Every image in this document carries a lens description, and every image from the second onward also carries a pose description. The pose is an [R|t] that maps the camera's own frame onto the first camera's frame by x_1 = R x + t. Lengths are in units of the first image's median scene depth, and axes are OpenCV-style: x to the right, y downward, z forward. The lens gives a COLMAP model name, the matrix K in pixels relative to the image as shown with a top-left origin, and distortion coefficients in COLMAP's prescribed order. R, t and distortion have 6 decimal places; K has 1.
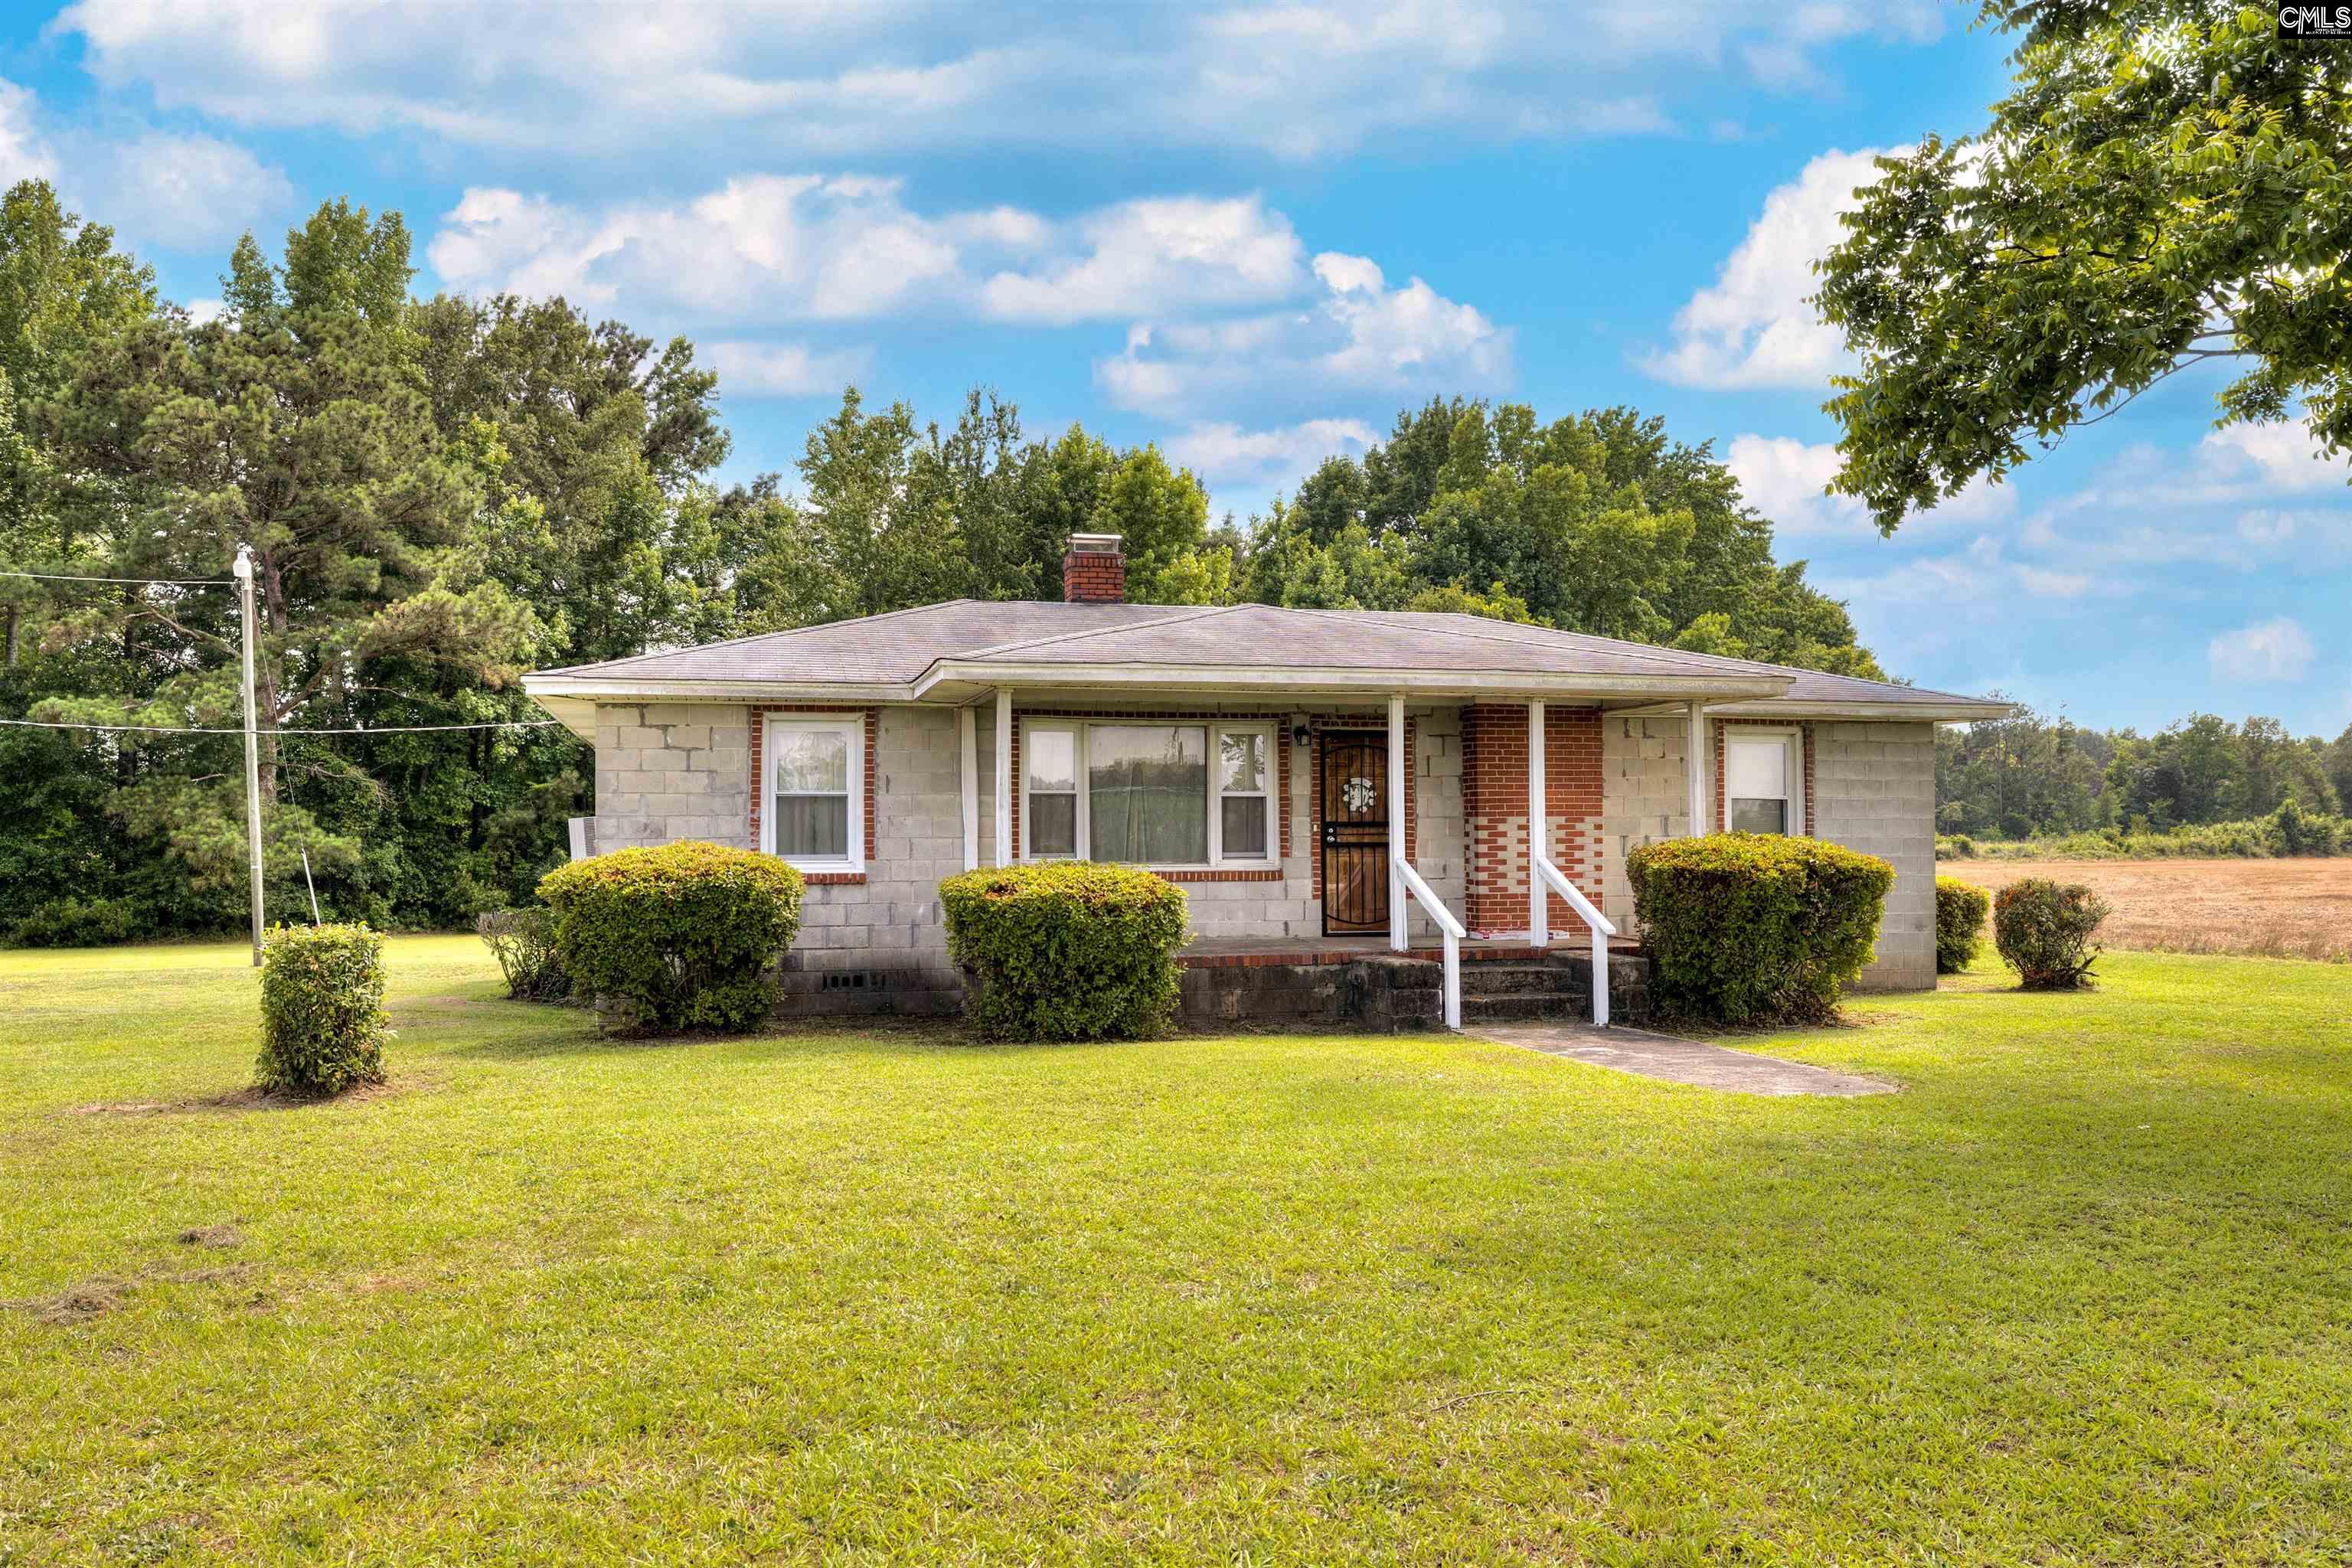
lens RADIAL K [[1782.6, 0, 1176.8], [0, 1782.6, 789.1], [0, 0, 1]] dist [-0.003614, 0.005021]
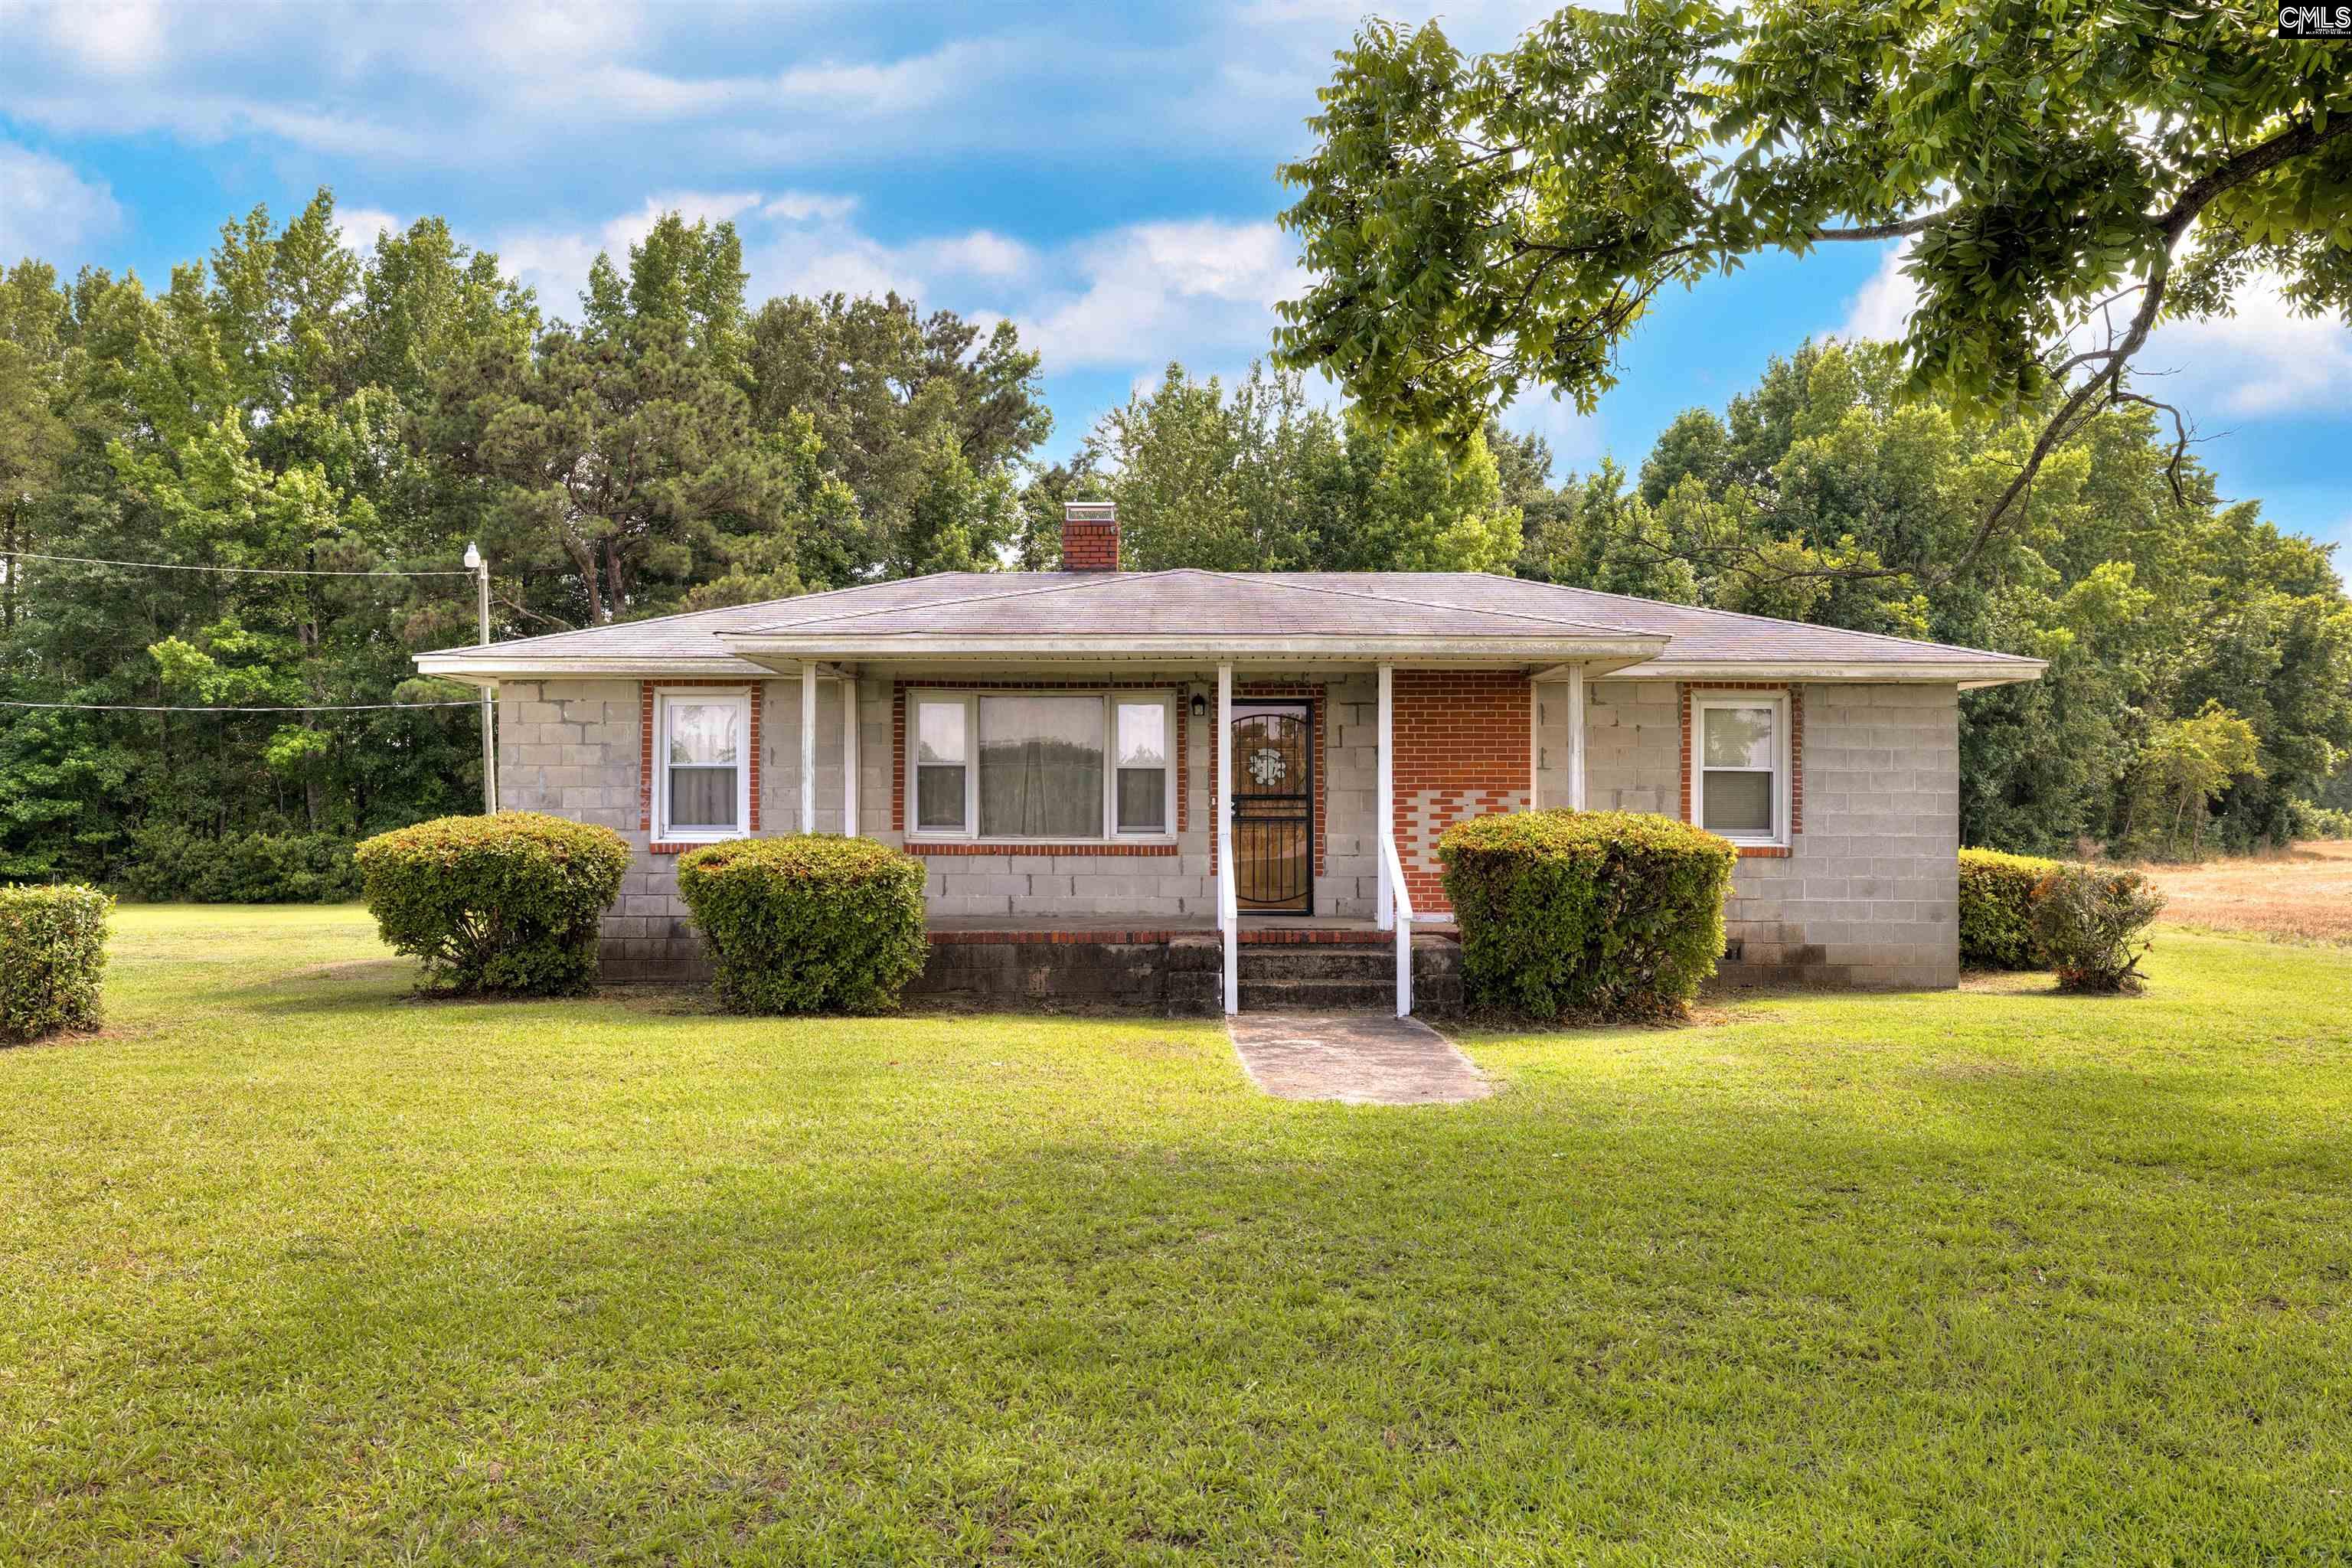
lens RADIAL K [[1790.9, 0, 1174.7], [0, 1790.9, 778.6], [0, 0, 1]] dist [-0.008327, 0.010441]
pose [[0.970241, 0.001606, -0.242134, 0.104392], [0.001069, 0.999940, 0.010913, -0.000345], [0.242137, -0.010847, 0.970181, 0.021594]]
